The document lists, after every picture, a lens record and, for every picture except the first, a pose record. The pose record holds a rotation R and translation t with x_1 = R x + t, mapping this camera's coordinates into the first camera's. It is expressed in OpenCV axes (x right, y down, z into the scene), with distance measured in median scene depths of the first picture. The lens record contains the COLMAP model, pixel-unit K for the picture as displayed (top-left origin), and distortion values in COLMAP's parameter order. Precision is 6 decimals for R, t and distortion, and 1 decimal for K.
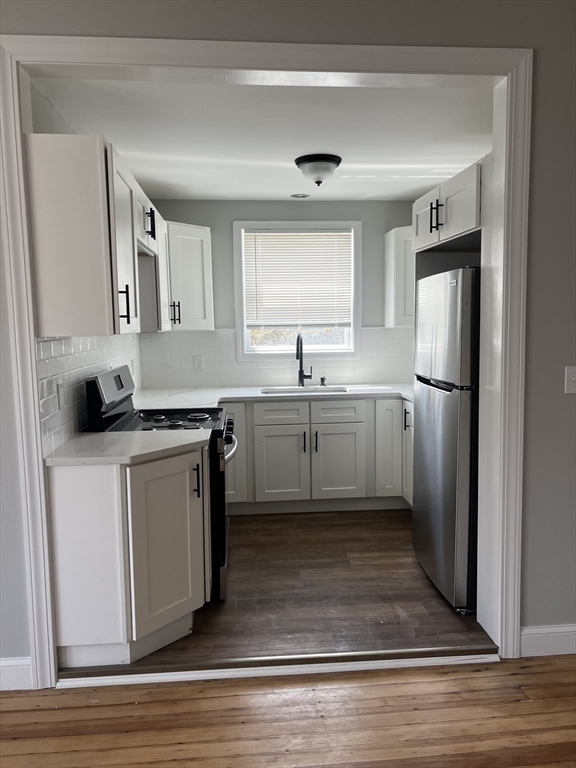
lens RADIAL K [[581.9, 0, 286.9], [0, 581.9, 383.9], [0, 0, 1]] dist [0.012650, -0.016364]
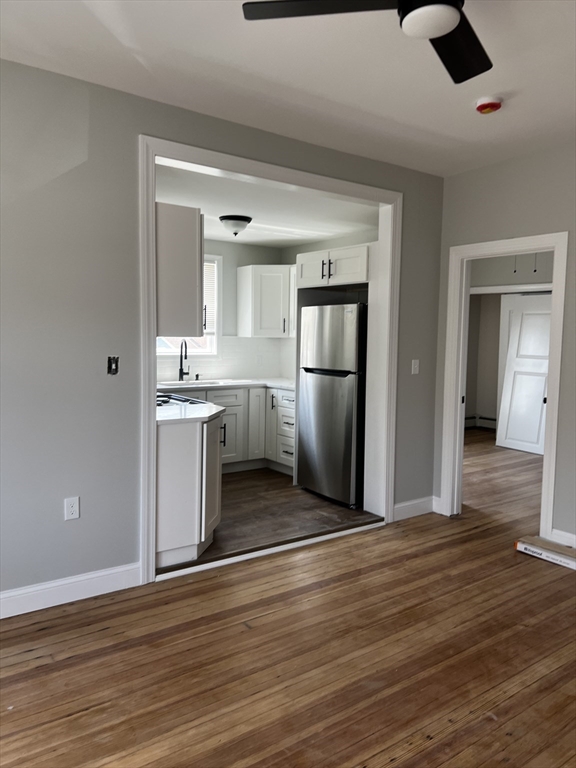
lens RADIAL K [[581.9, 0, 286.7], [0, 581.9, 383.1], [0, 0, 1]] dist [0.012650, -0.016364]
pose [[0.856557, -0.013785, 0.515869, -0.697062], [0.024546, 0.999600, -0.014045, 0.051149], [-0.515469, 0.024693, 0.856553, -0.329473]]
